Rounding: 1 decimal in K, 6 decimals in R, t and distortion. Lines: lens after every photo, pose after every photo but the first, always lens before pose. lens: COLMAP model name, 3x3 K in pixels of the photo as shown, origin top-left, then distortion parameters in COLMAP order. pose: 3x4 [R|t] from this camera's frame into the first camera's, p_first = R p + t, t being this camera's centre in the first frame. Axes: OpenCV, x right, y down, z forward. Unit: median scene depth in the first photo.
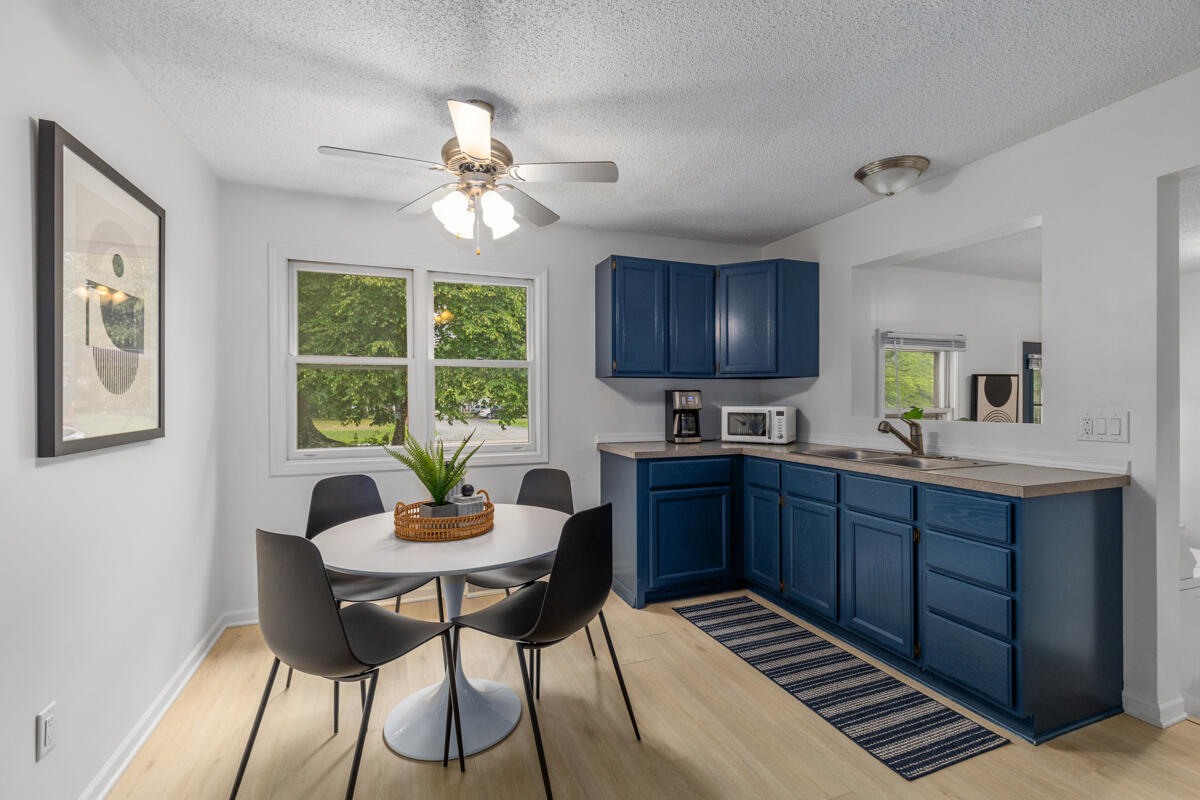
lens RADIAL K [[542.9, 0, 607.1], [0, 542.9, 400.8], [0, 0, 1]] dist [0.005965, 0.000680]
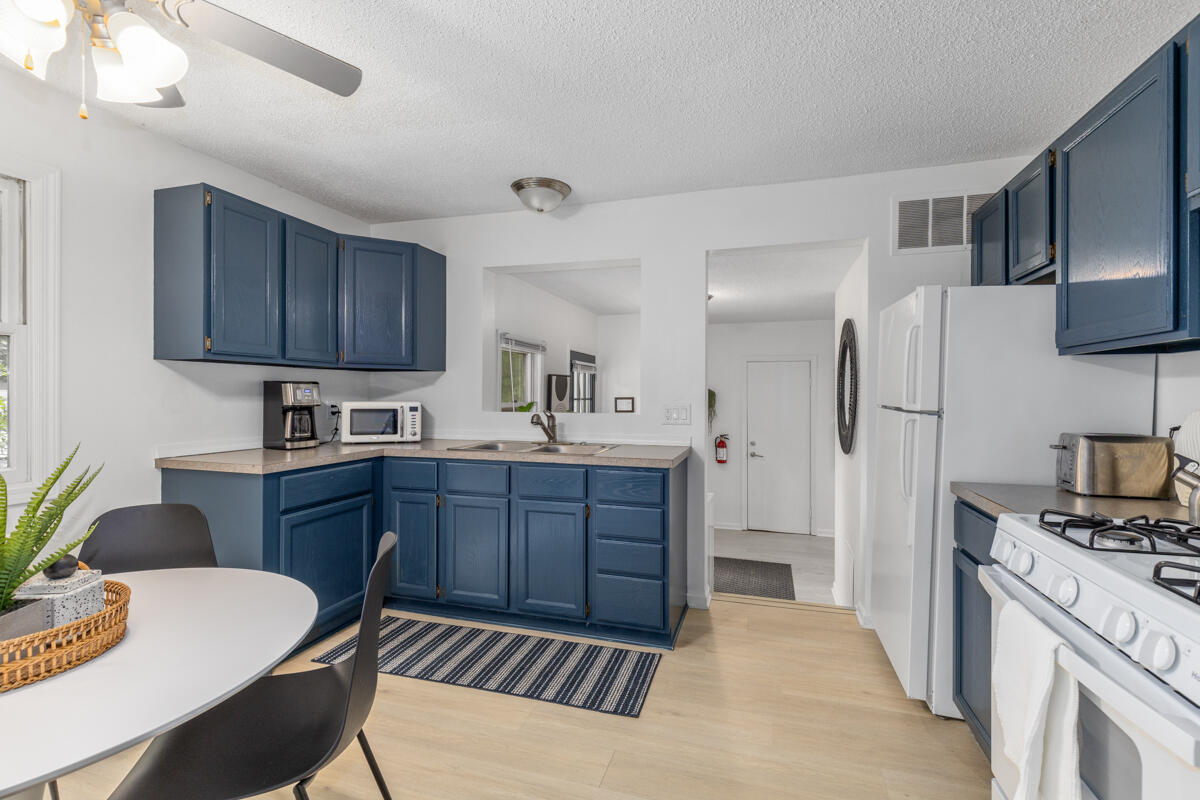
lens RADIAL K [[542.9, 0, 603.4], [0, 542.9, 393.5], [0, 0, 1]] dist [0.005965, 0.000680]
pose [[0.621399, 0.004751, 0.783480, -0.254198], [-0.002047, 0.999988, -0.004441, 0.000167], [-0.783492, 0.001156, 0.621401, 0.197489]]
